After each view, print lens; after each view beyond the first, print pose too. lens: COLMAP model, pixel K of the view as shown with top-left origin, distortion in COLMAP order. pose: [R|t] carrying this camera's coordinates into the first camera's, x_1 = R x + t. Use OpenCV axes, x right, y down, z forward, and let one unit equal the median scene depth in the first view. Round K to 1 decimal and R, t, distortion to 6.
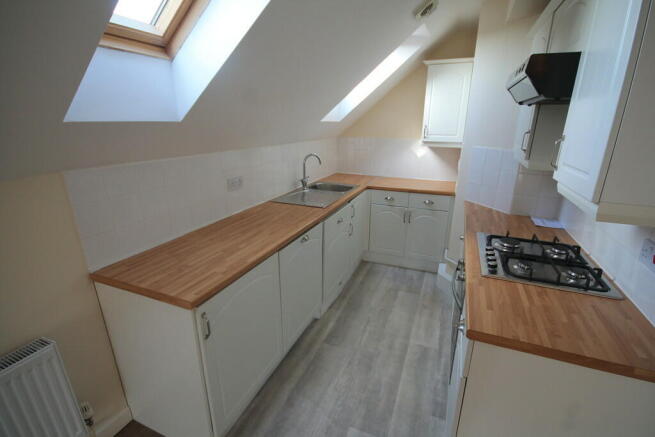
lens RADIAL K [[307.7, 0, 331.7], [0, 307.7, 219.6], [0, 0, 1]] dist [0.002755, -0.004311]
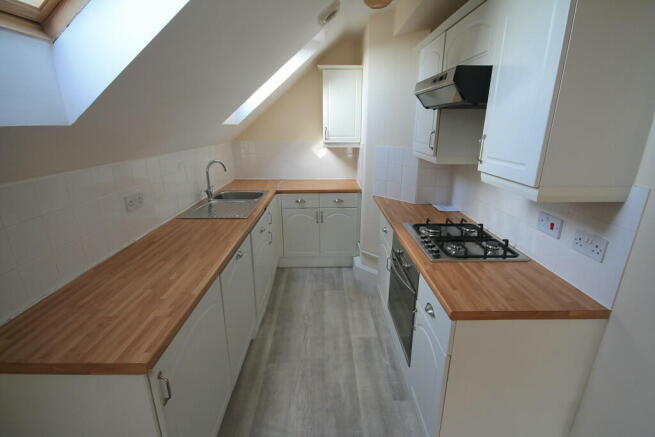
lens RADIAL K [[307.7, 0, 331.1], [0, 307.7, 218.3], [0, 0, 1]] dist [0.002755, -0.004311]
pose [[0.918321, -0.122865, 0.376285, -0.164520], [0.126808, 0.991823, 0.014378, -0.023070], [-0.374975, 0.034513, 0.926392, 0.067342]]
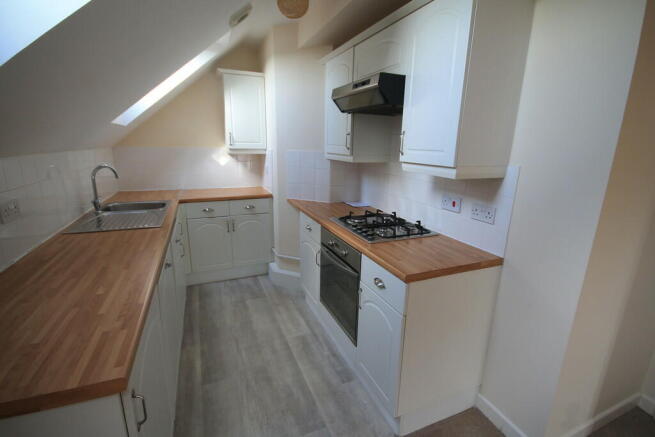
lens RADIAL K [[307.7, 0, 331.2], [0, 307.7, 218.7], [0, 0, 1]] dist [0.002755, -0.004311]
pose [[0.702110, -0.166273, 0.692384, -0.317830], [0.204580, 0.978463, 0.027520, 0.012829], [-0.682047, 0.122326, 0.721005, 0.131400]]
